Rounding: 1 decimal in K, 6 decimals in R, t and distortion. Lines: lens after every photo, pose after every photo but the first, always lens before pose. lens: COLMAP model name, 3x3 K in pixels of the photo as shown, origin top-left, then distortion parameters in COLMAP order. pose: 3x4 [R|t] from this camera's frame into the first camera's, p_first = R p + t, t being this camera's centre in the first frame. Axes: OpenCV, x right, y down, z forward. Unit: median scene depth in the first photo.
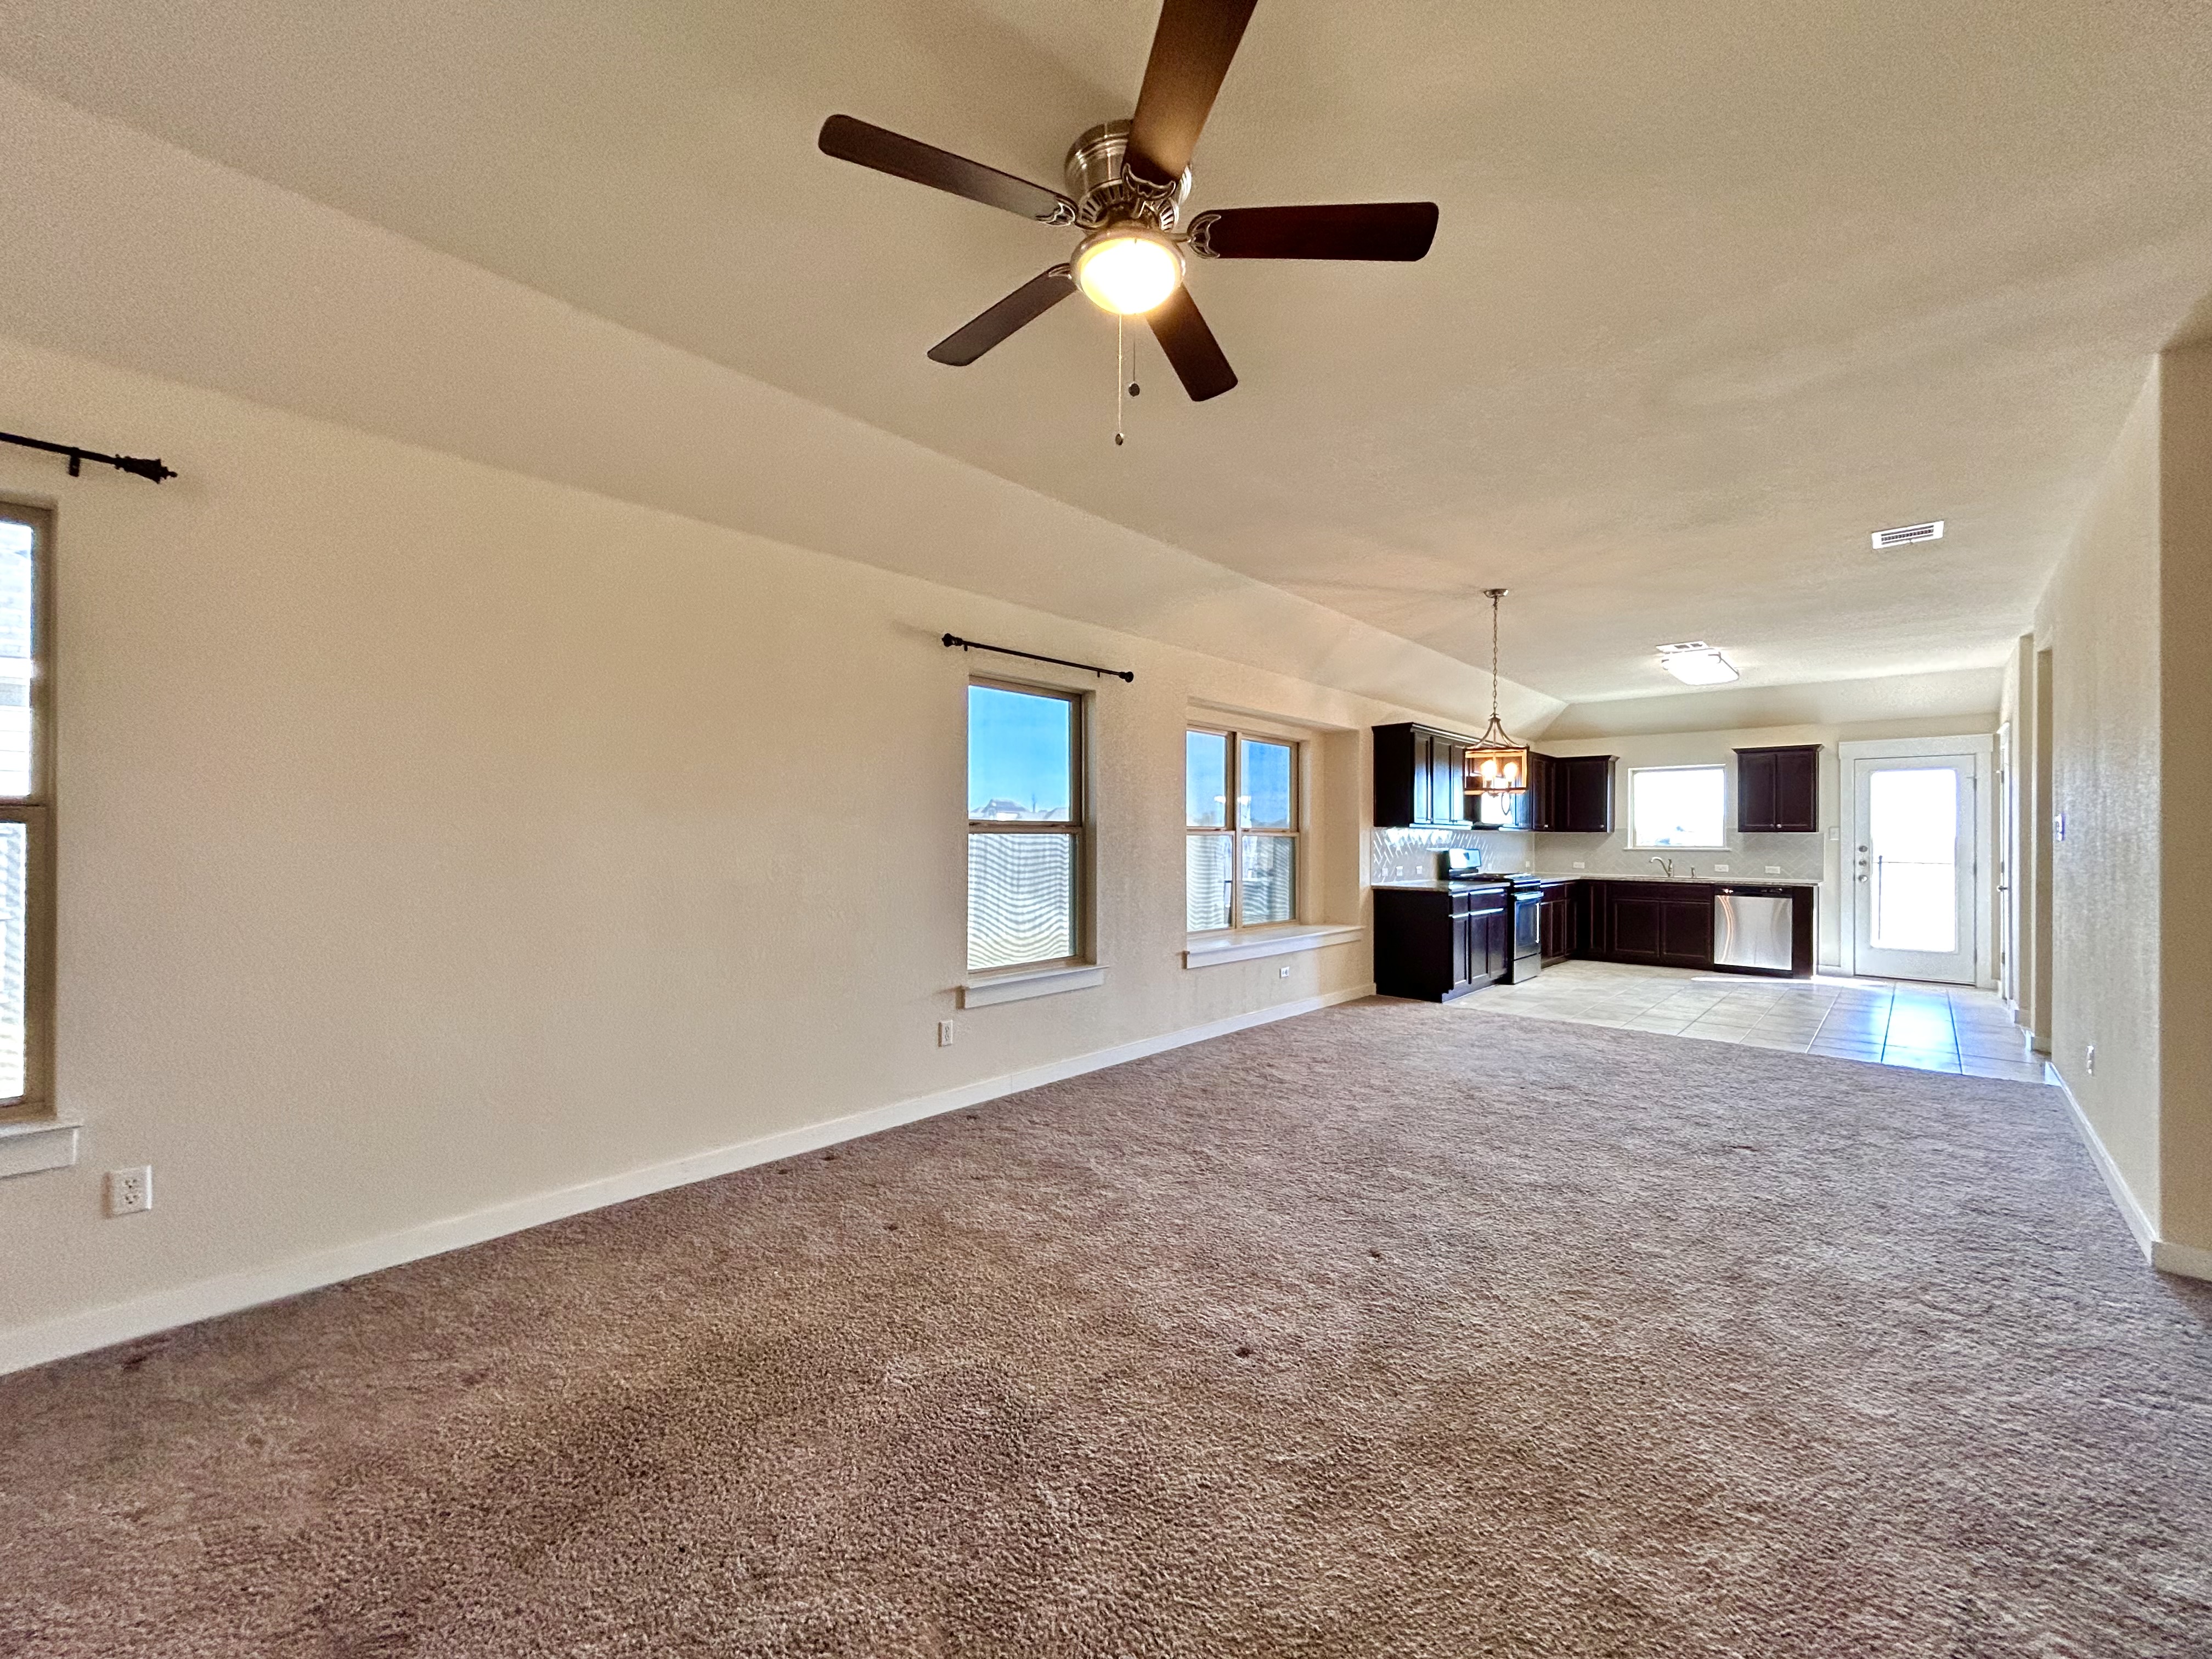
lens RADIAL K [[890.0, 0, 1100.1], [0, 890.0, 834.7], [0, 0, 1]] dist [-0.002645, 0.000919]
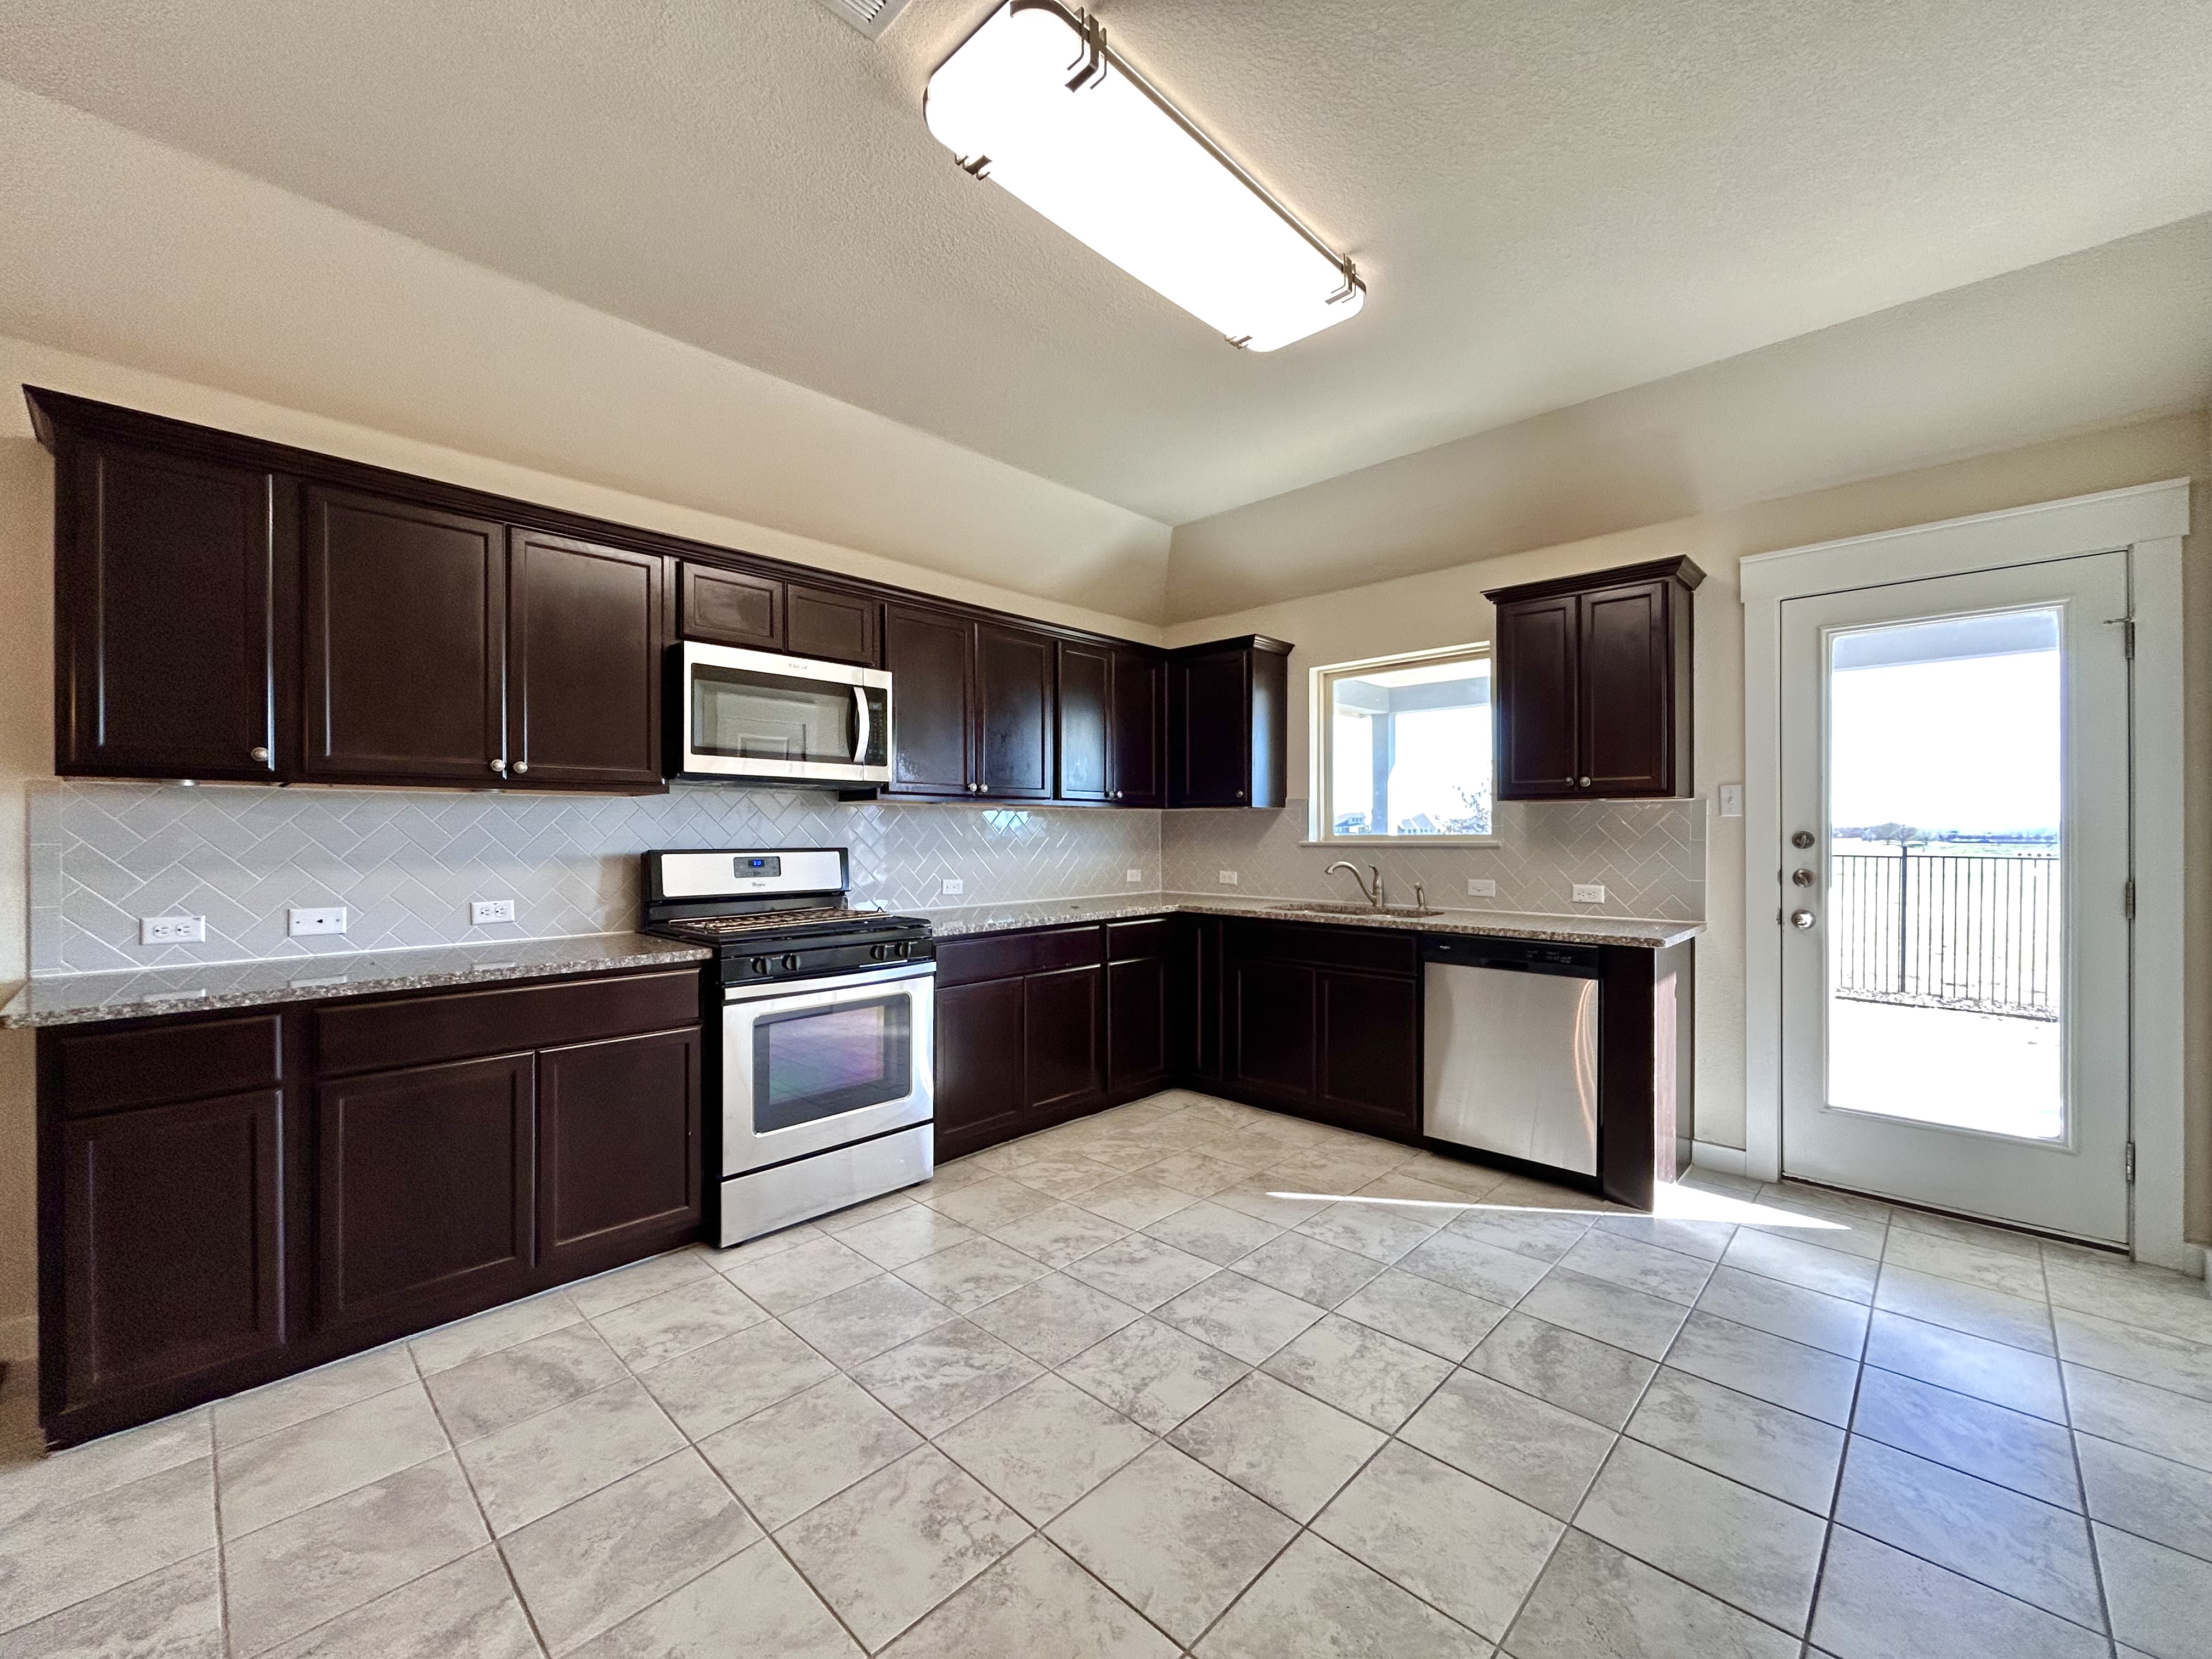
lens RADIAL K [[890.0, 0, 1104.7], [0, 890.0, 834.5], [0, 0, 1]] dist [-0.002645, 0.000919]
pose [[0.999798, -0.011451, -0.016525, 0.582776], [0.011605, 0.999890, 0.009265, 0.006958], [0.016417, -0.009455, 0.999821, 0.634595]]
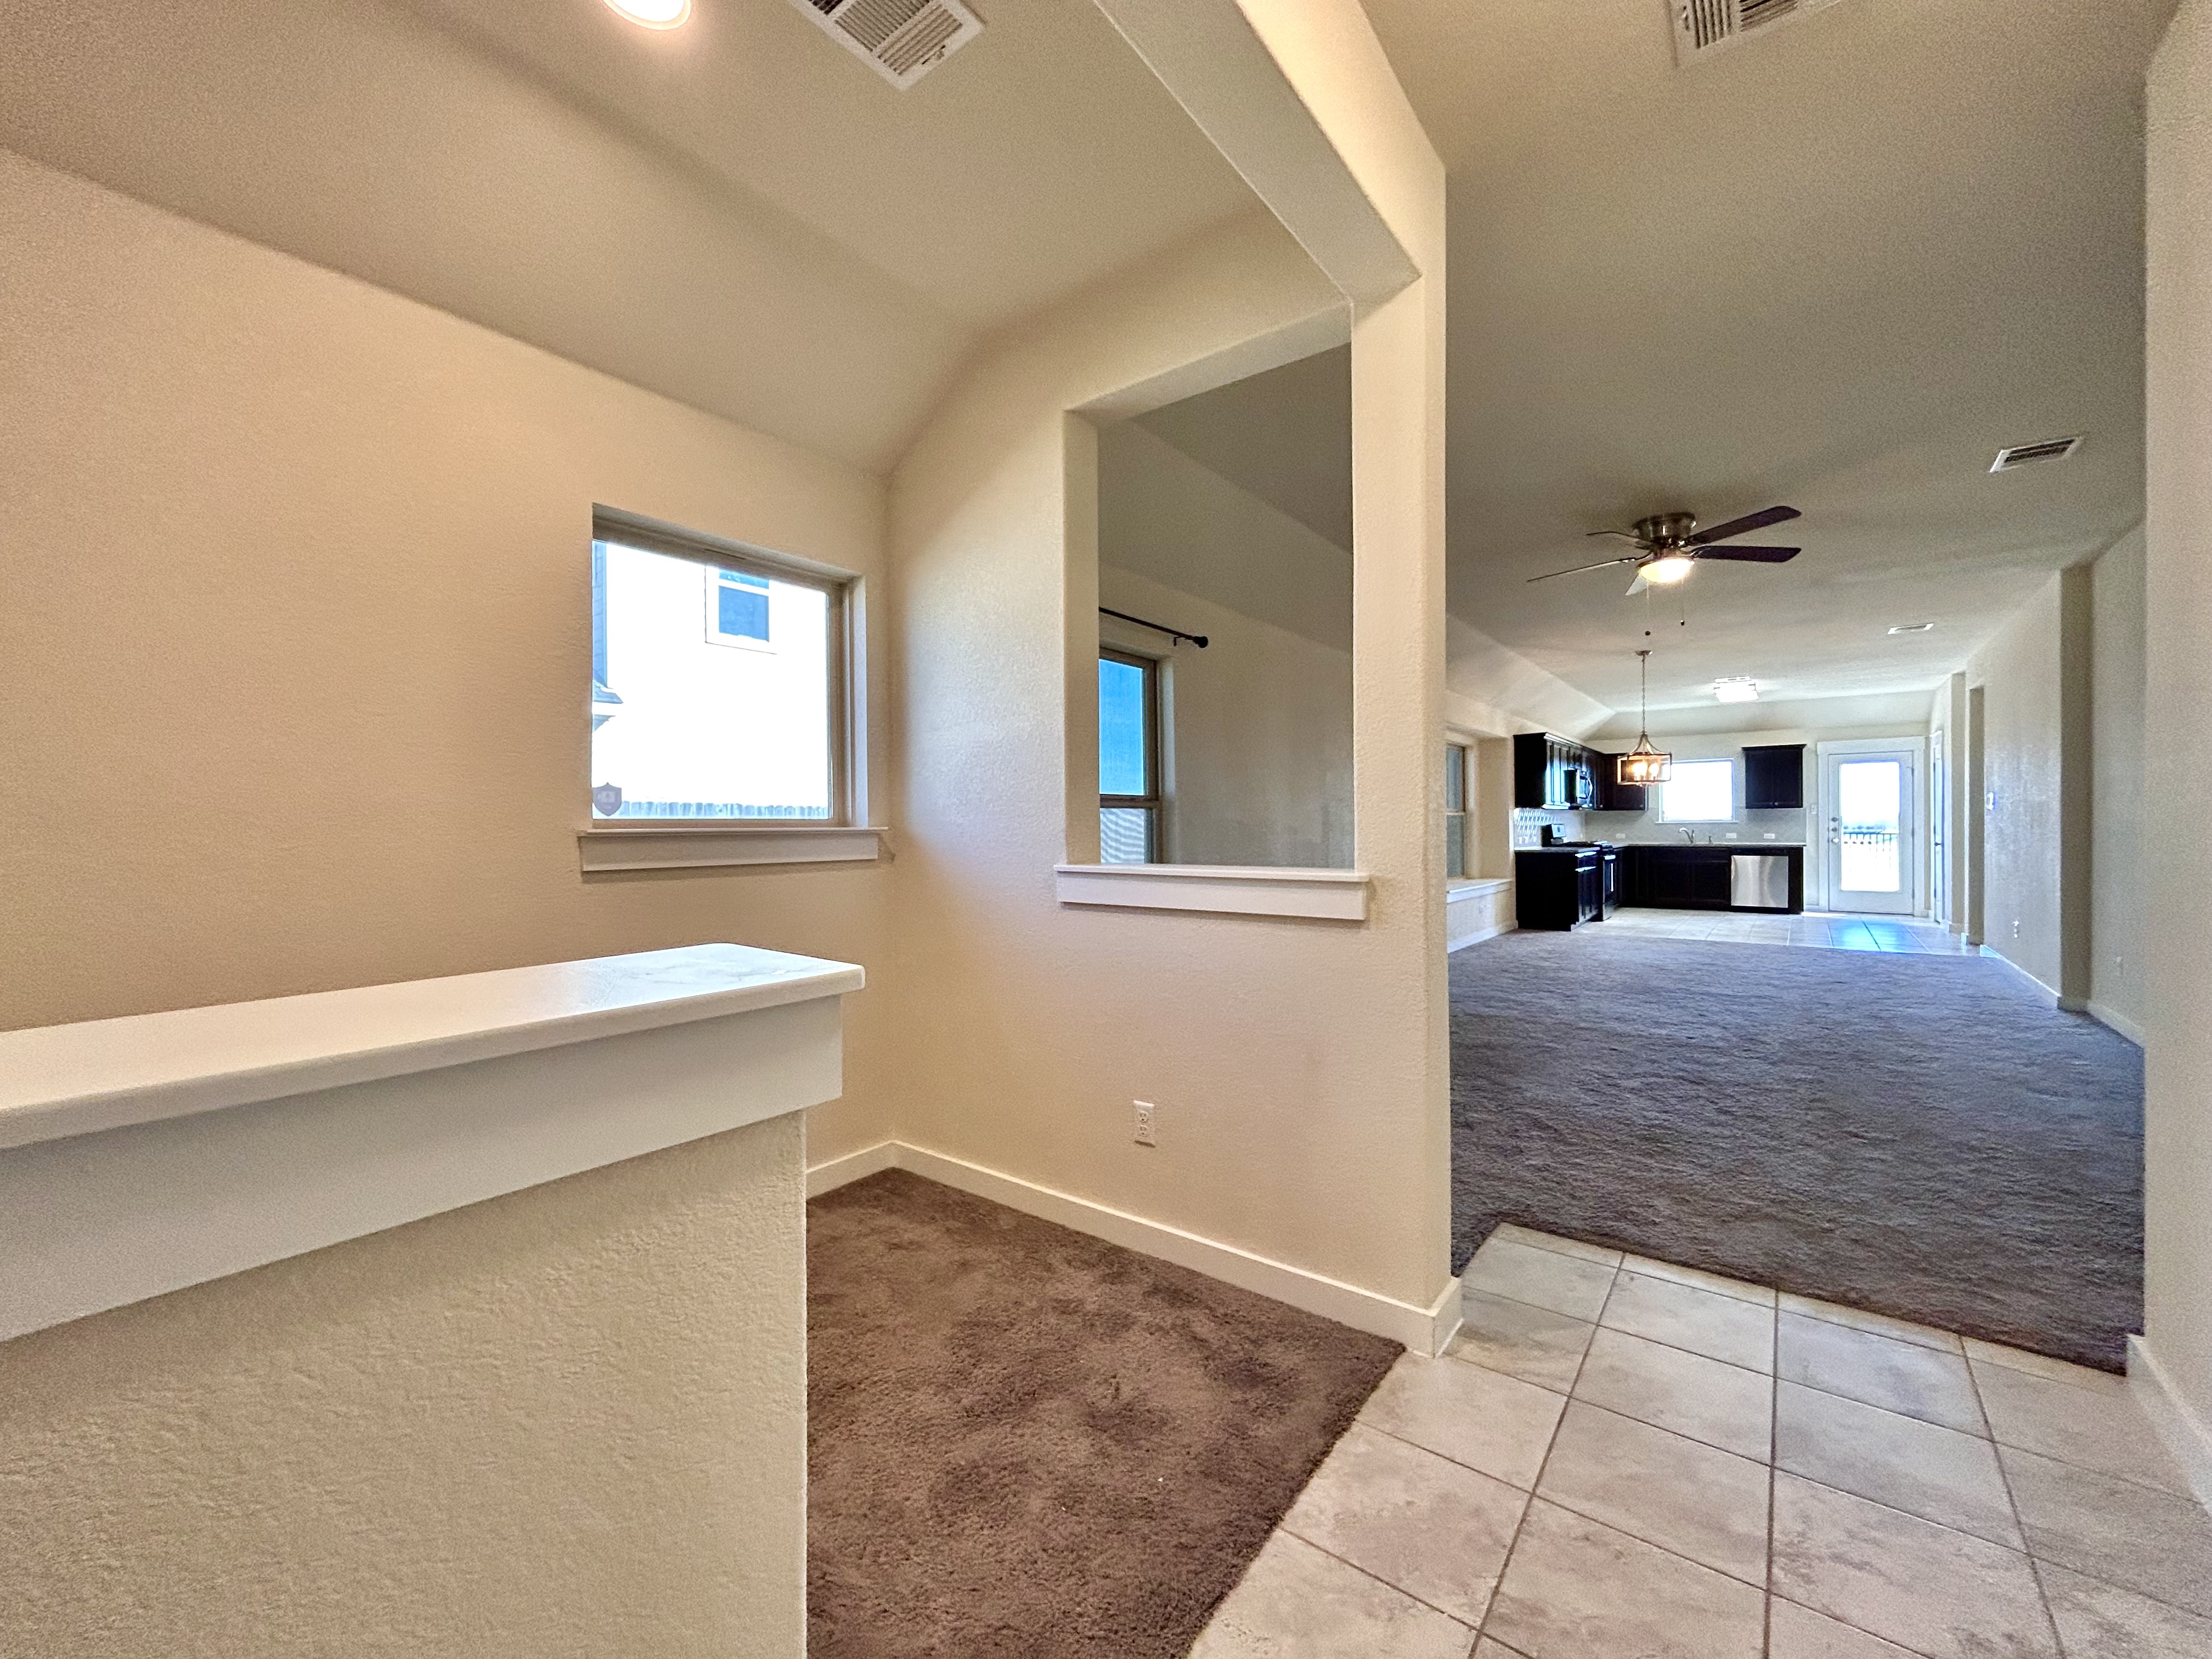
lens RADIAL K [[890.0, 0, 1091.2], [0, 890.0, 832.2], [0, 0, 1]] dist [-0.002645, 0.000919]
pose [[0.996989, -0.014023, 0.076263, -0.410211], [0.013185, 0.999847, 0.011484, 0.004497], [-0.076412, -0.010444, 0.997022, -0.298469]]
